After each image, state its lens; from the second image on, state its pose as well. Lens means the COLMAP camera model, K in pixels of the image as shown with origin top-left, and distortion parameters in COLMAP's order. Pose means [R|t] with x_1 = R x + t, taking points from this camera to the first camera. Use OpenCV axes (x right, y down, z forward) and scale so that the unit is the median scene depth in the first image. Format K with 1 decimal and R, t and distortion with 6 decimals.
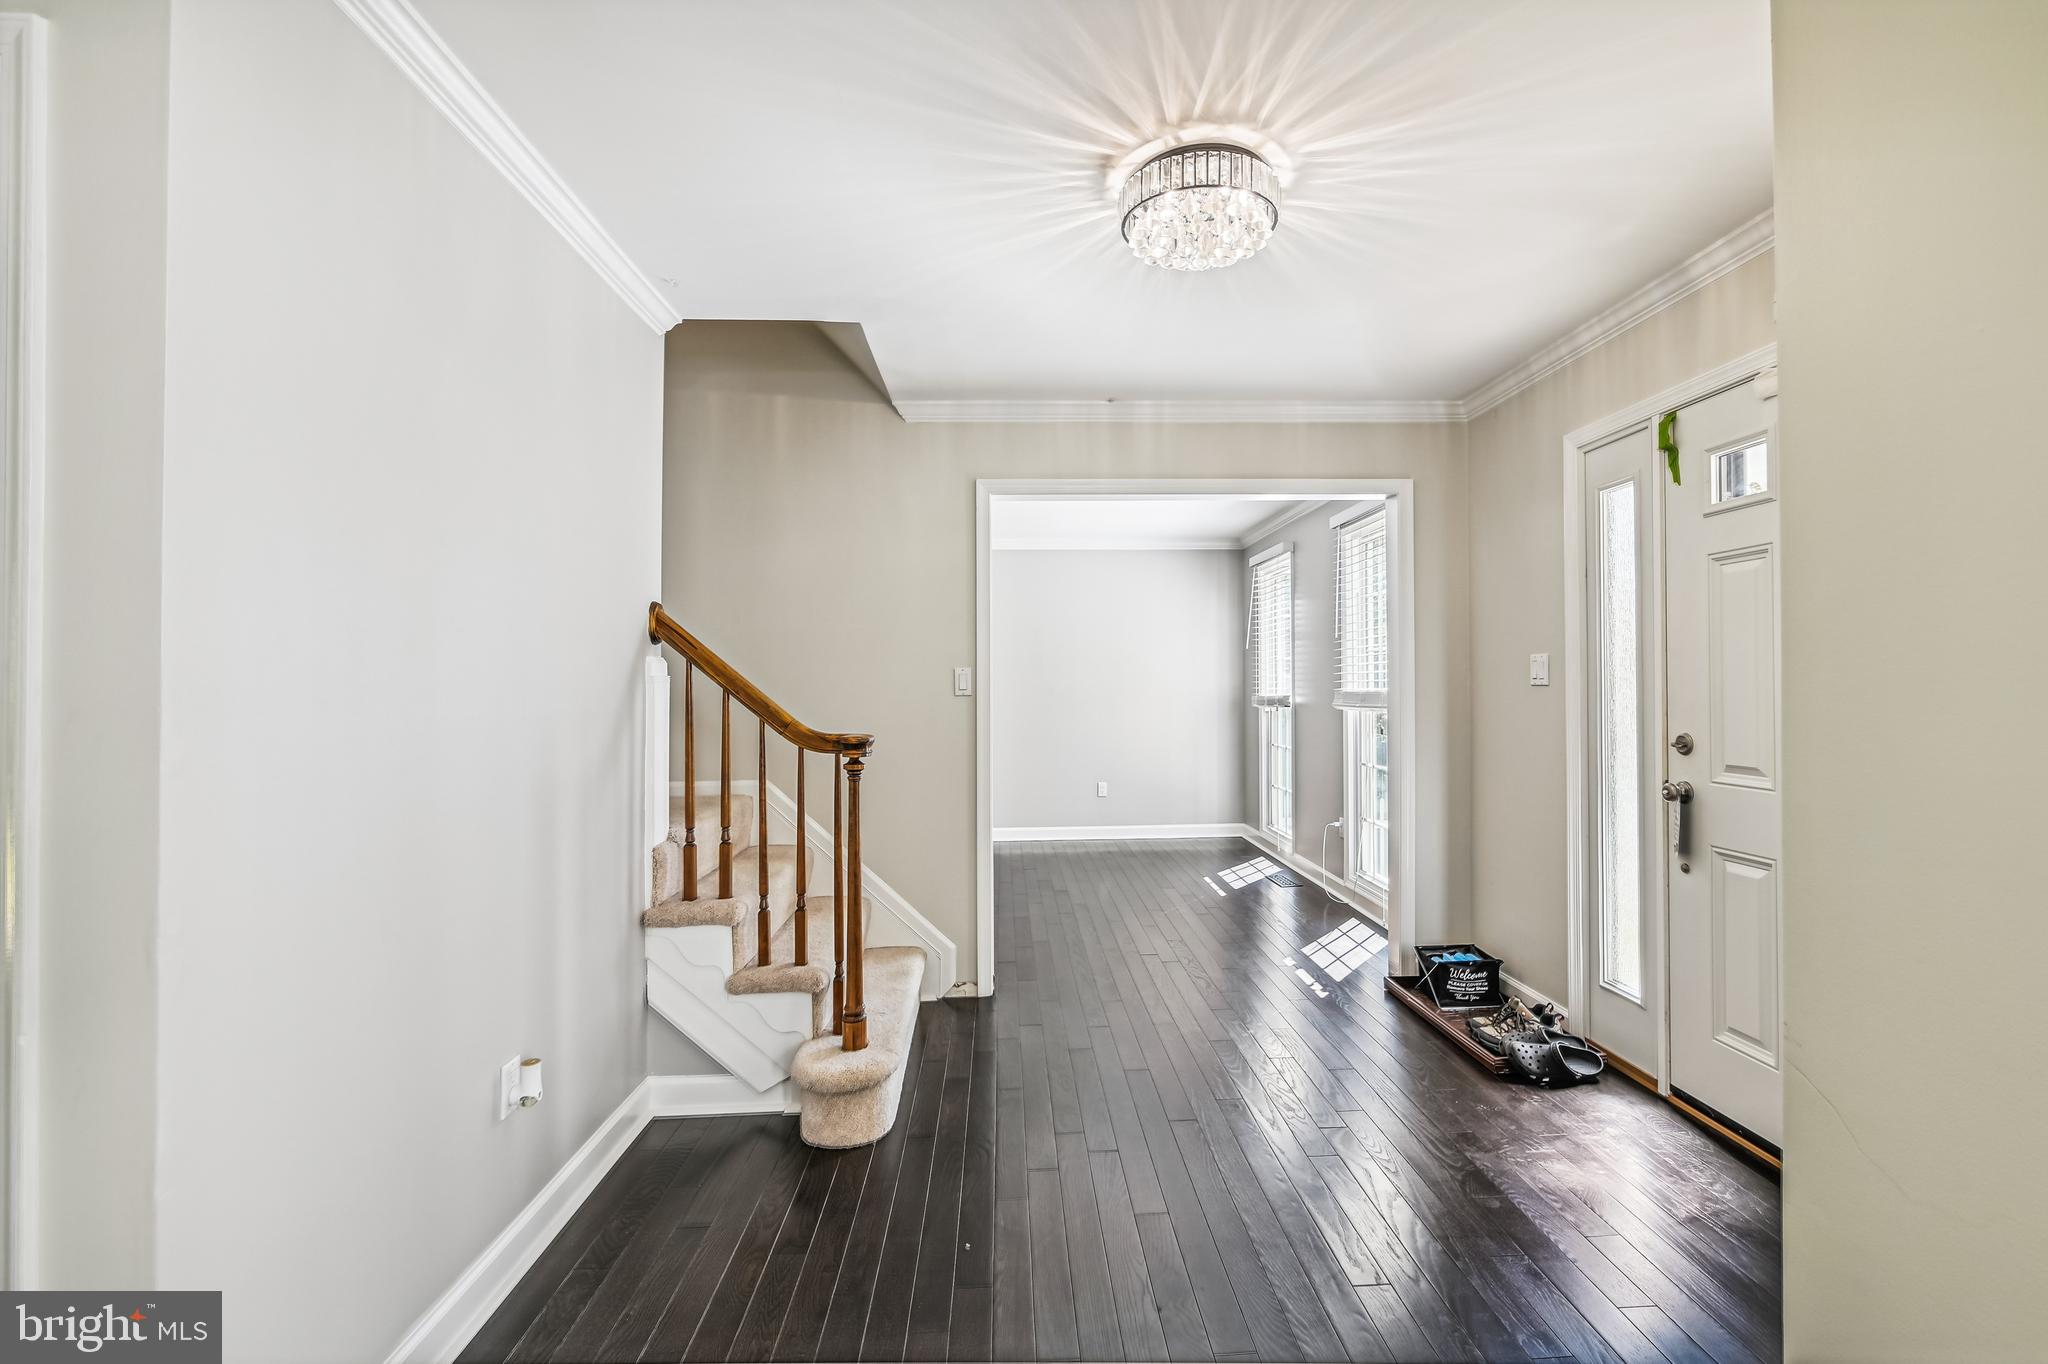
lens RADIAL K [[984.2, 0, 1028.0], [0, 984.2, 677.0], [0, 0, 1]] dist [-0.023560, -0.000608]
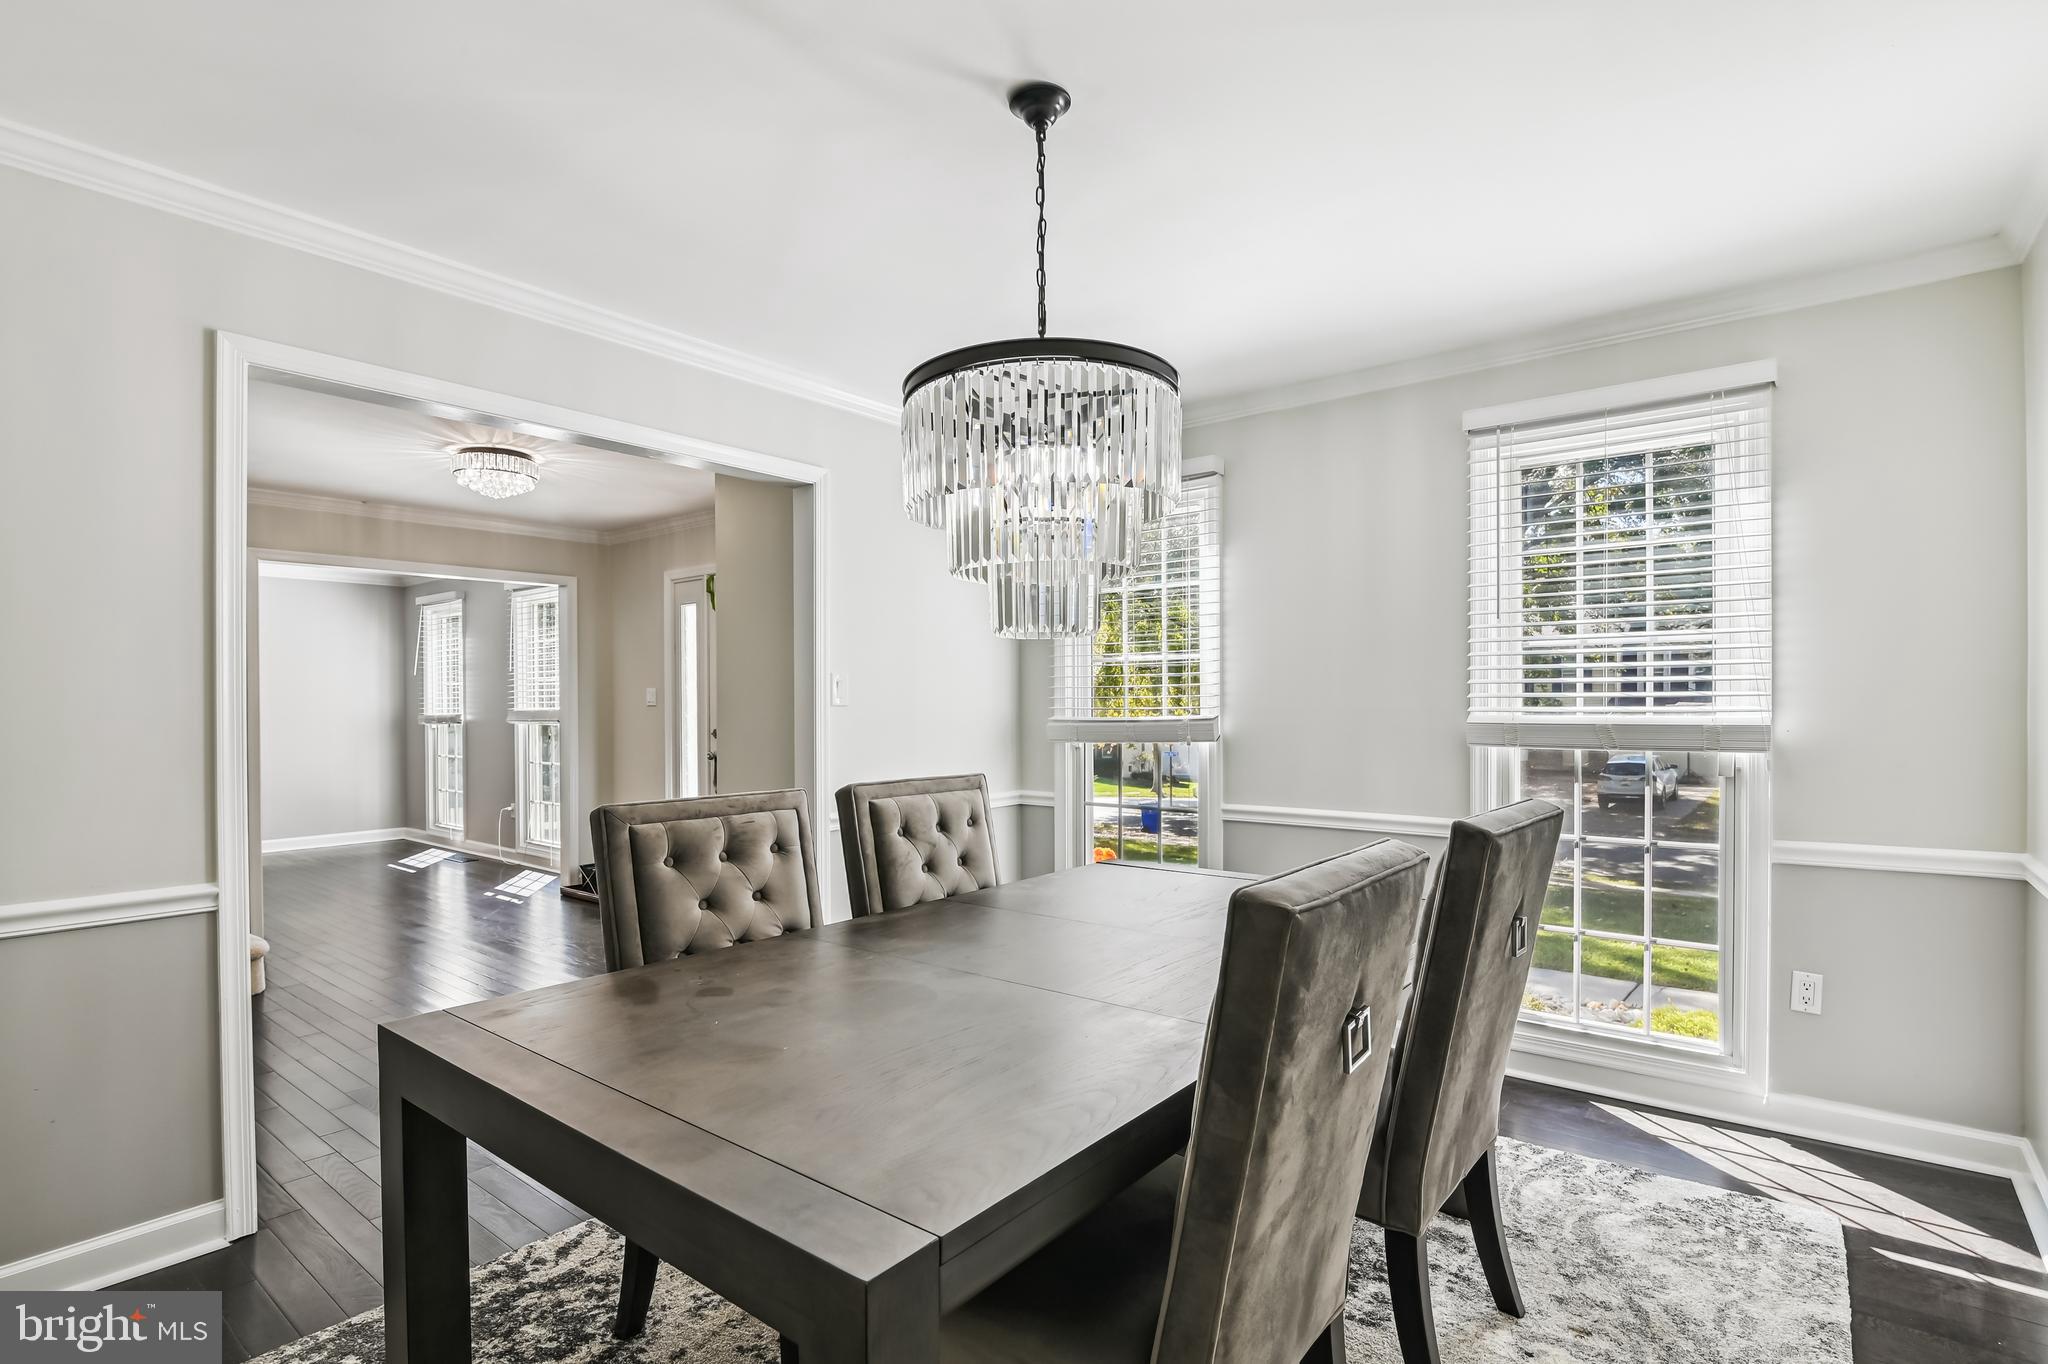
lens RADIAL K [[984.2, 0, 1006.6], [0, 984.2, 712.5], [0, 0, 1]] dist [-0.023560, -0.000608]
pose [[0.672551, -0.005948, 0.740027, -0.235878], [-0.004989, 0.999909, 0.012571, -0.003228], [-0.740034, -0.012146, 0.672460, -0.442526]]
